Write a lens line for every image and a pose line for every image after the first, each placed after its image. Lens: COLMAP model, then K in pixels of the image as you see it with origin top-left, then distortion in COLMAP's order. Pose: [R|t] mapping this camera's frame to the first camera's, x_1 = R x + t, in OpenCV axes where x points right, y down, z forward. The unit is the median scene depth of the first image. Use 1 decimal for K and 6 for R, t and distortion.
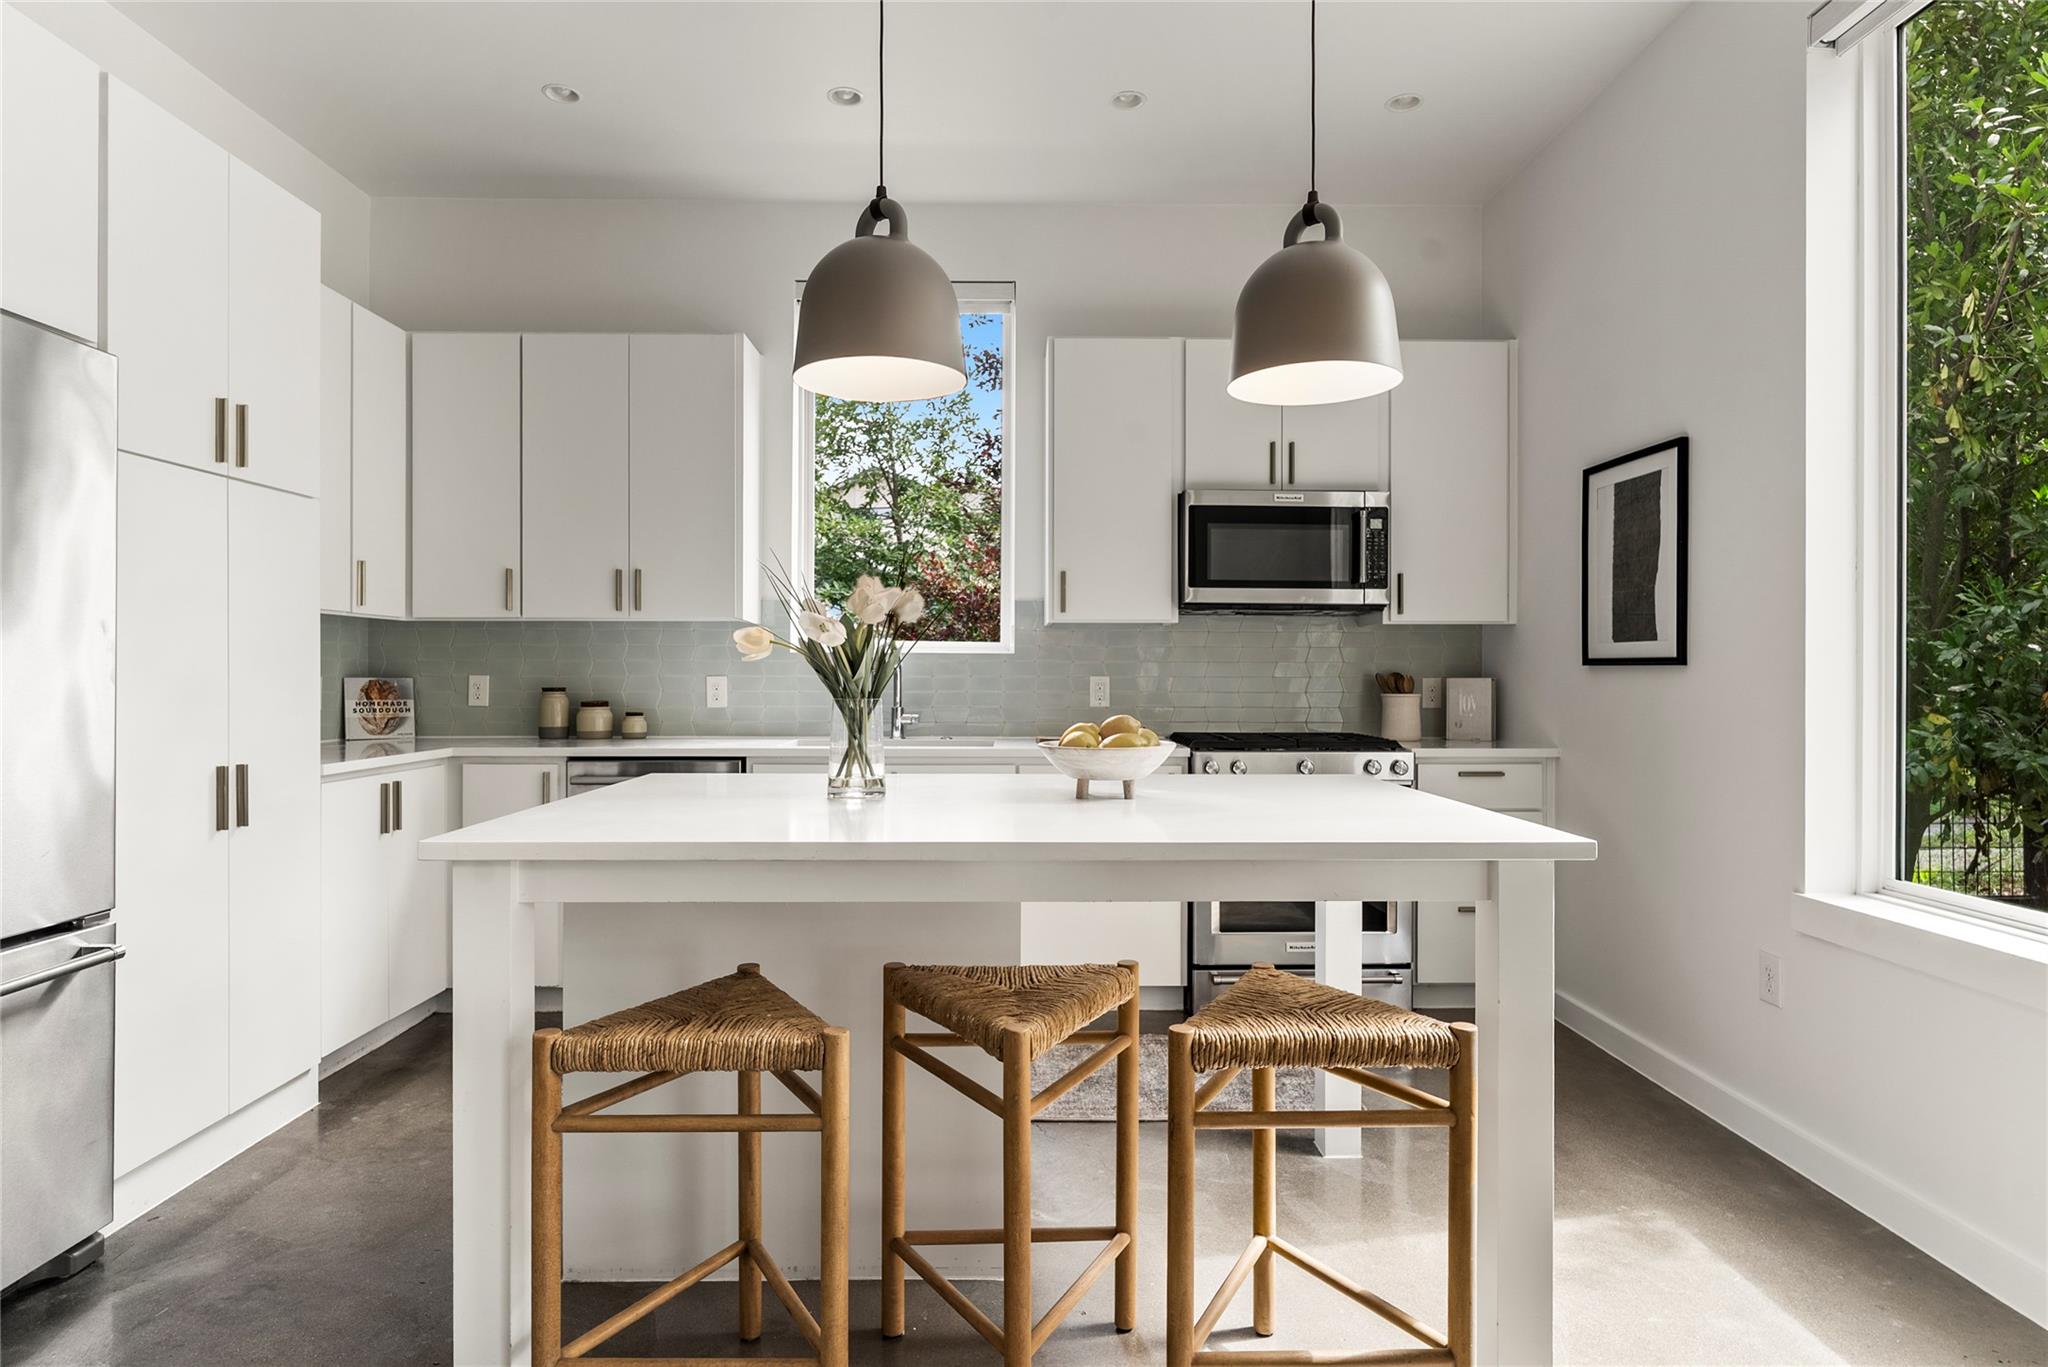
lens RADIAL K [[1107.1, 0, 1027.9], [0, 1107.1, 673.8], [0, 0, 1]] dist [-0.015276, 0.000196]
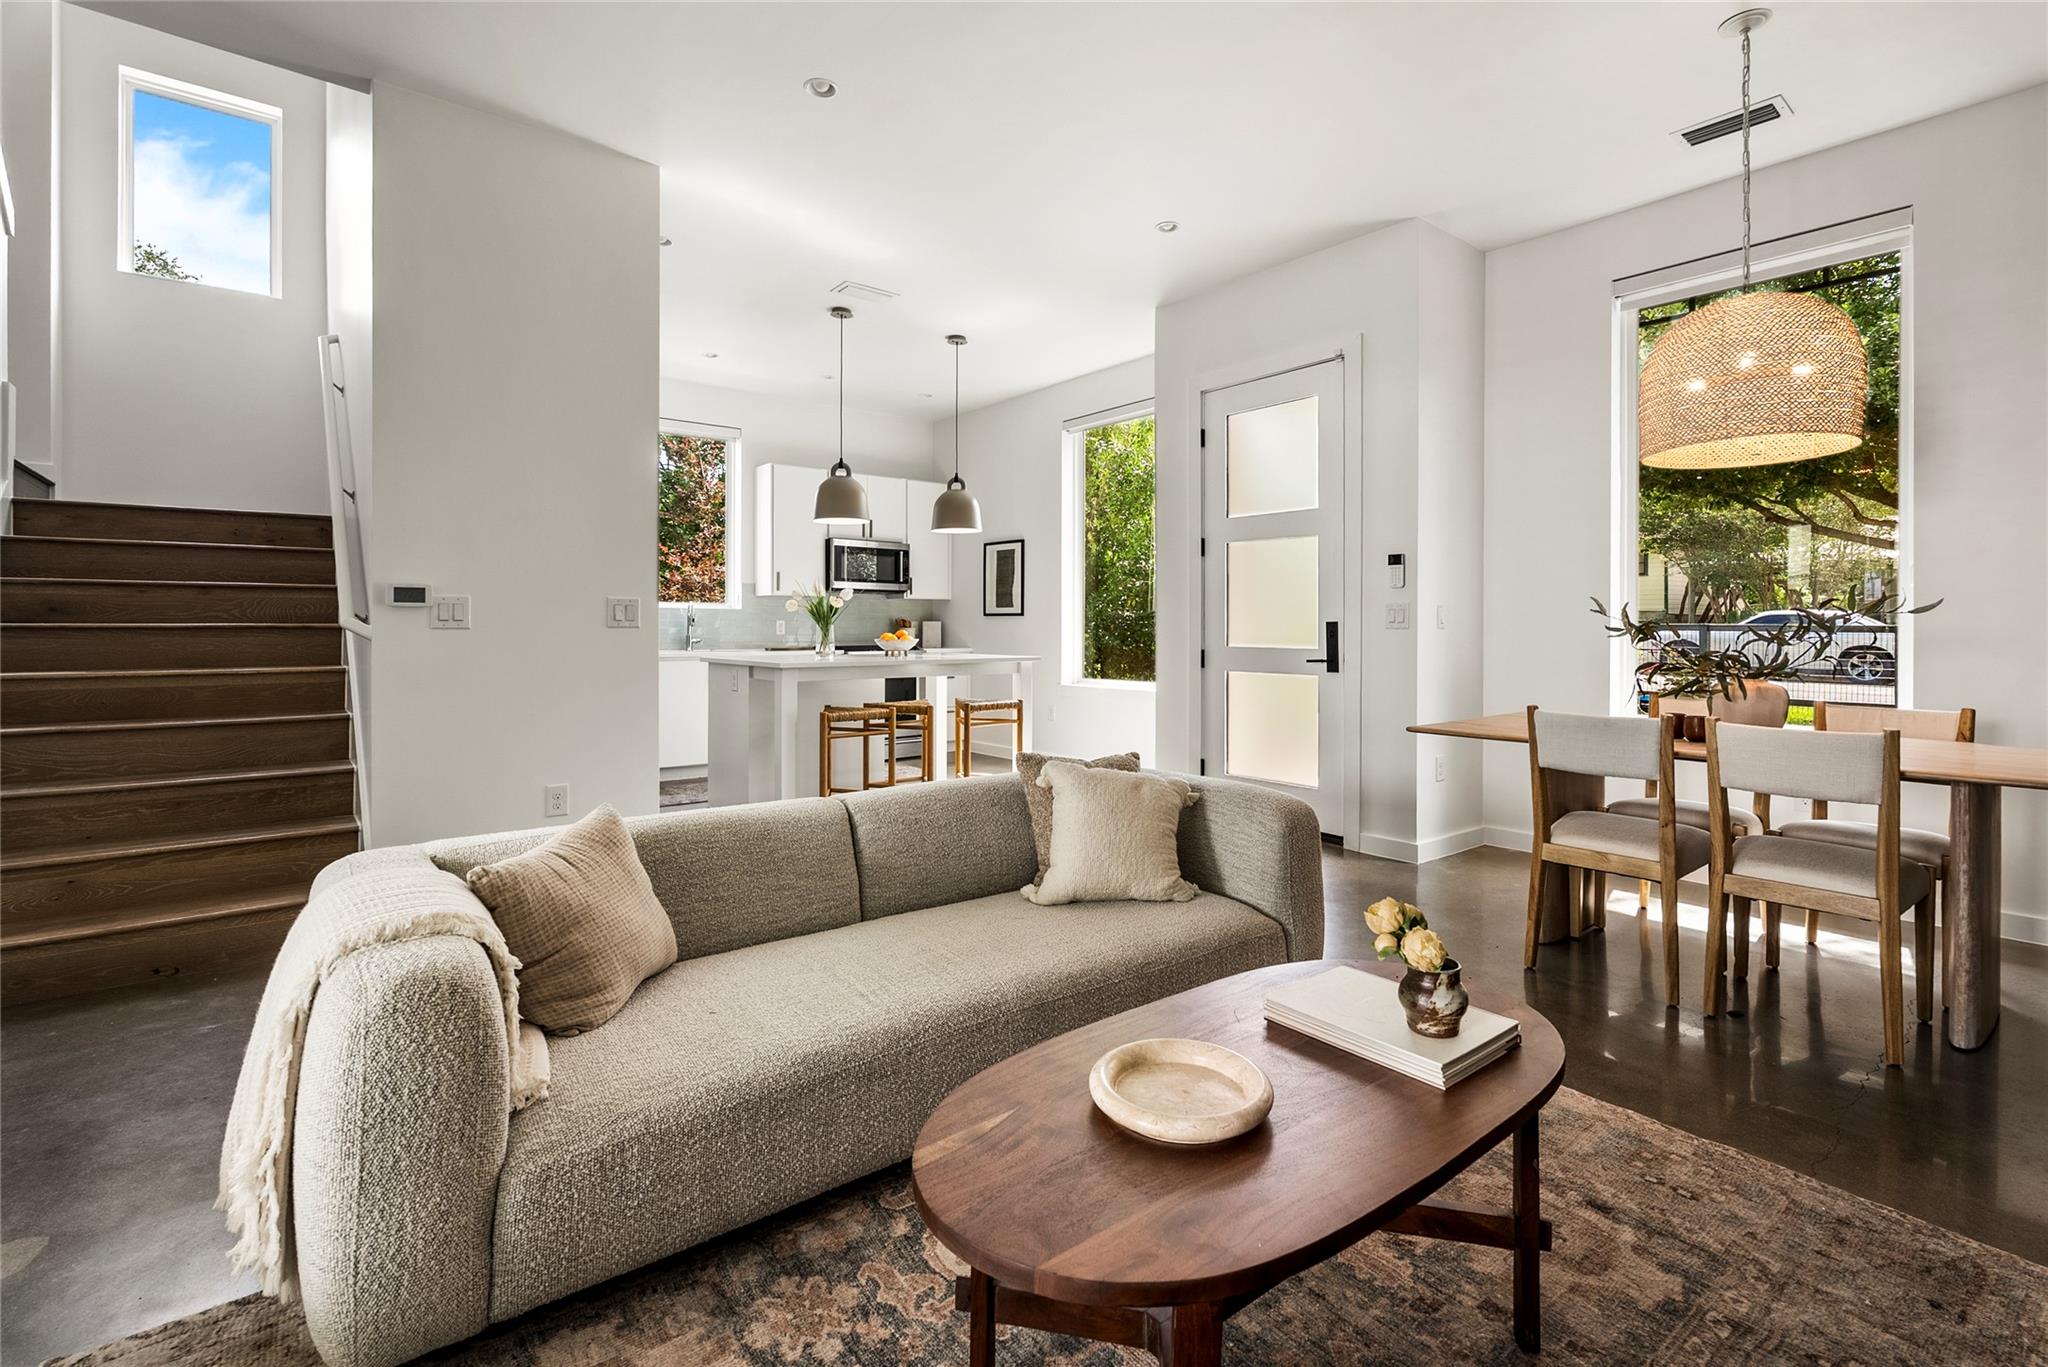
lens RADIAL K [[930.8, 0, 1016.7], [0, 930.8, 621.3], [0, 0, 1]] dist [-0.005623, 0.000037]
pose [[0.795803, 0.000546, 0.605555, -0.843525], [0.000950, 0.999997, -0.002150, 0.010433], [-0.605555, 0.002286, 0.795800, -0.887444]]
